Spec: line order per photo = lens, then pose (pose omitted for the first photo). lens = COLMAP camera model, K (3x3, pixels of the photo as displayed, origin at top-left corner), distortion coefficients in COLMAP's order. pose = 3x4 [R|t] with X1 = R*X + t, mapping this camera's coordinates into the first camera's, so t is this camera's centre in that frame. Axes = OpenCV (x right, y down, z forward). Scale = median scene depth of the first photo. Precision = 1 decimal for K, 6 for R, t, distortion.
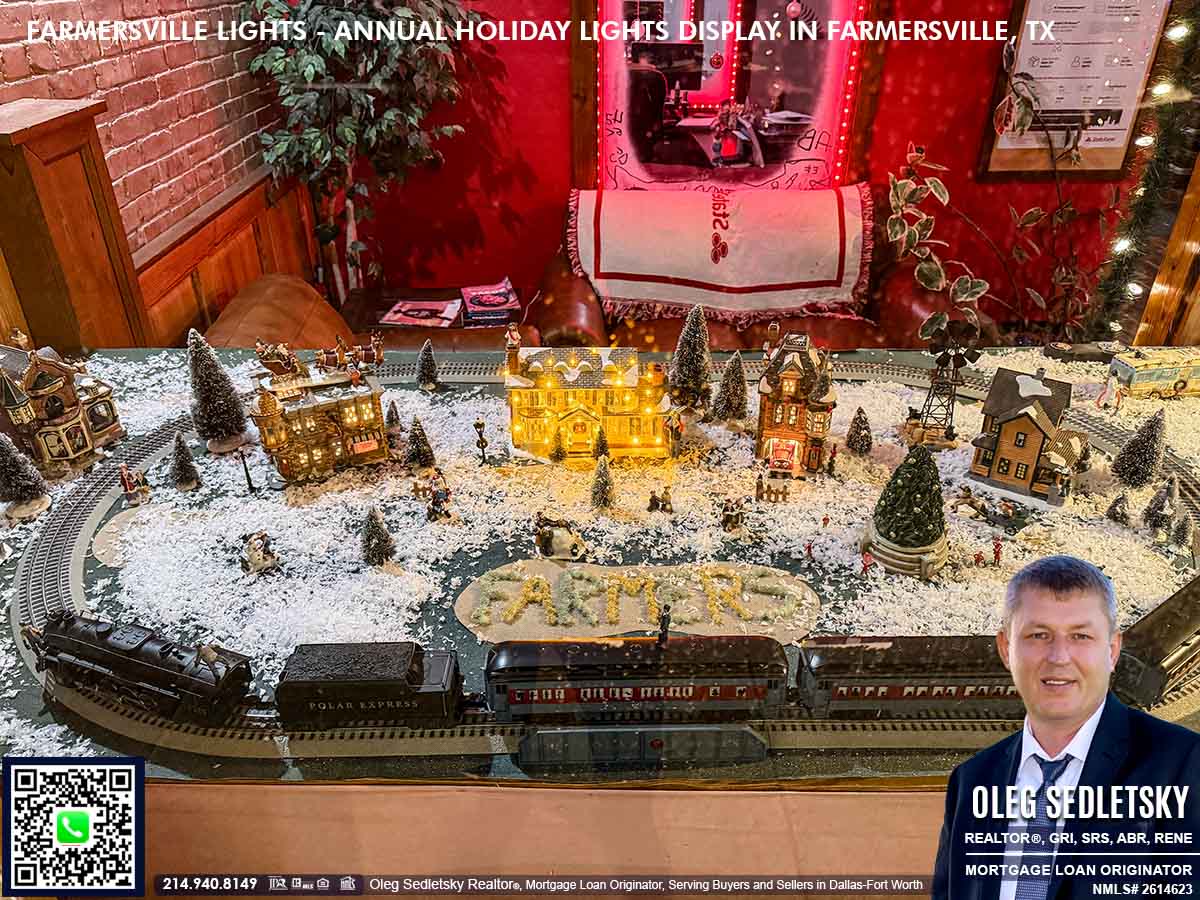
lens RADIAL K [[833.6, 0, 596.6], [0, 833.6, 452.4], [0, 0, 1]] dist [0.094958, -0.119120]
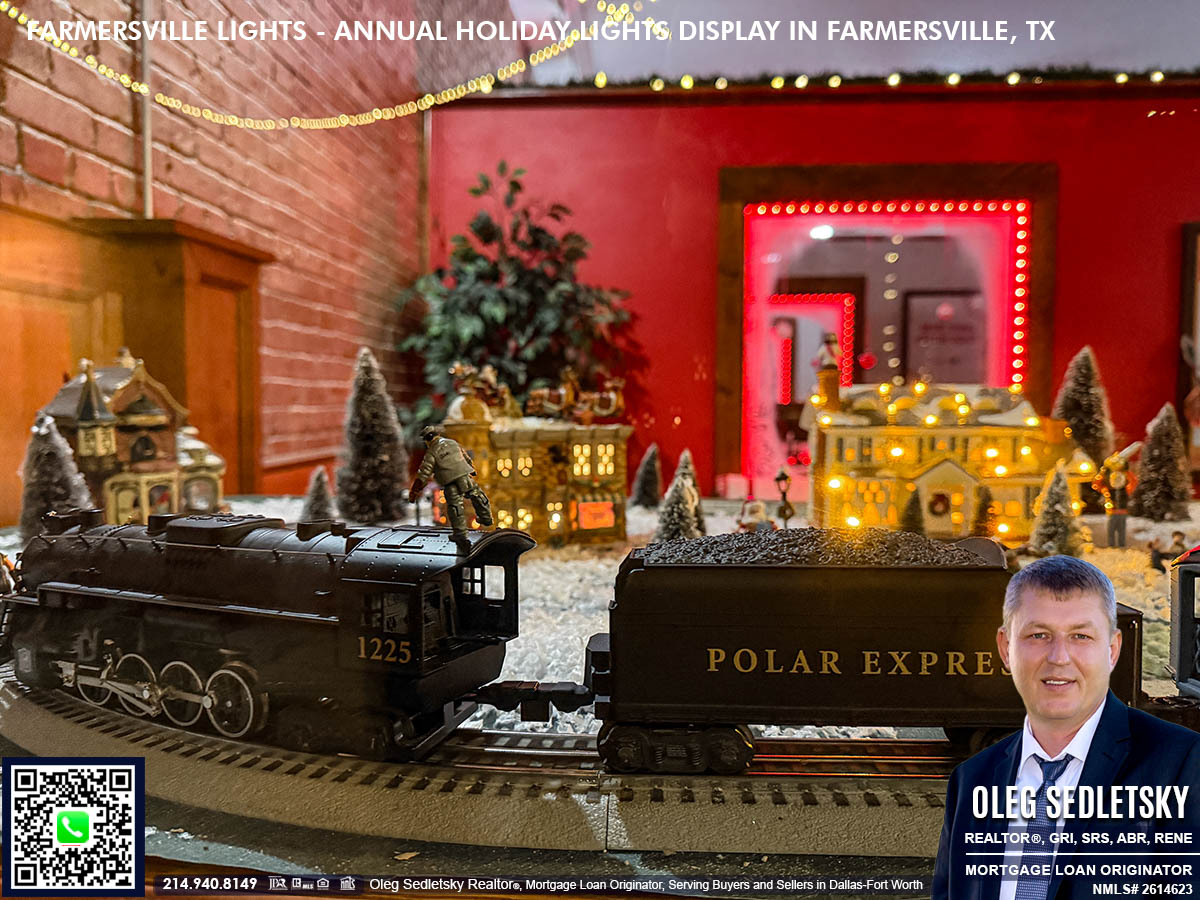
lens RADIAL K [[859.4, 0, 600.0], [0, 859.4, 450.0], [0, 0, 1]] dist [0.183251, -0.371998]
pose [[0.996640, 0.012304, -0.080979, -0.222487], [-0.047570, 0.891775, -0.449972, 0.240217], [0.066678, 0.452312, 0.889364, 0.405147]]
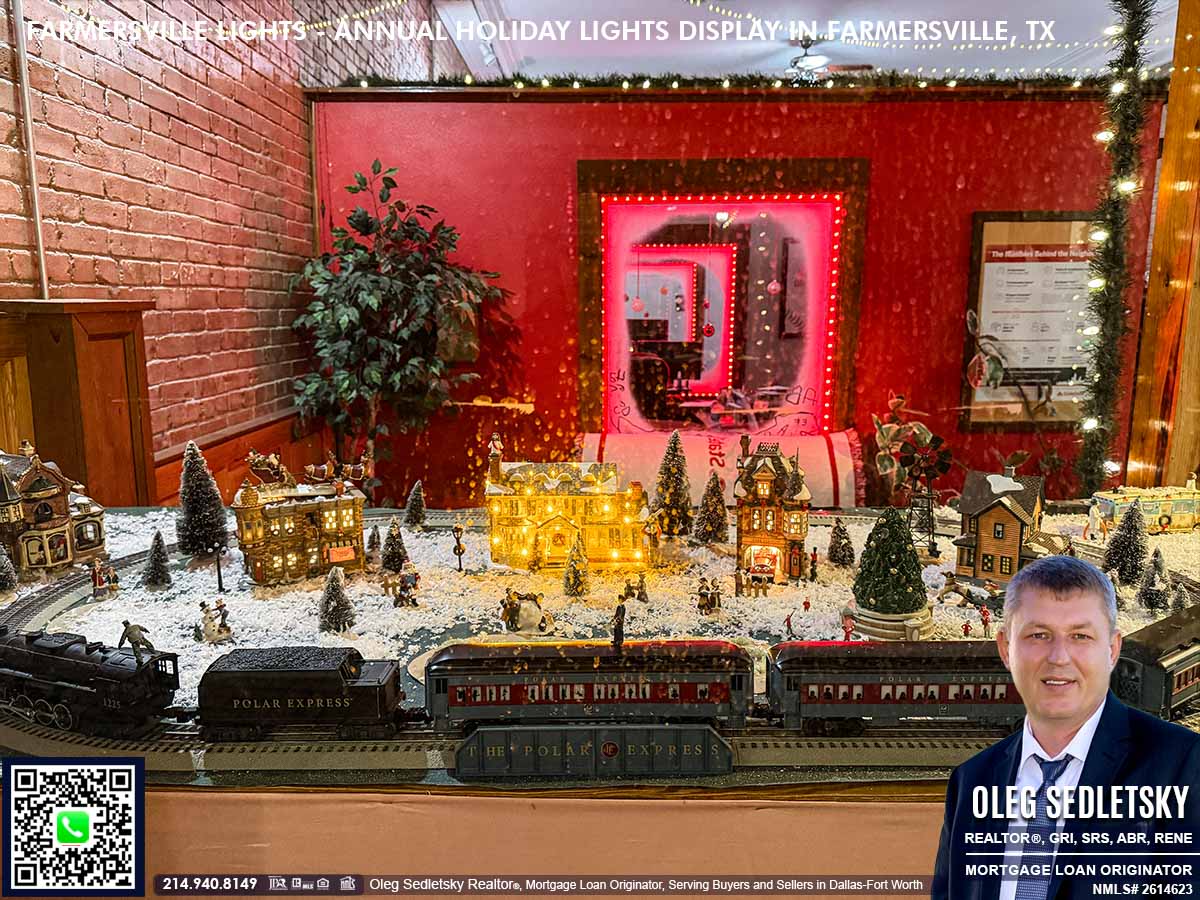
lens RADIAL K [[835.7, 0, 594.6], [0, 835.7, 455.3], [0, 0, 1]] dist [0.093915, -0.126118]
pose [[0.999733, 0.007167, -0.021987, 0.044738], [-0.014333, 0.938166, -0.345889, 0.224187], [0.018148, 0.346111, 0.938018, 0.029884]]
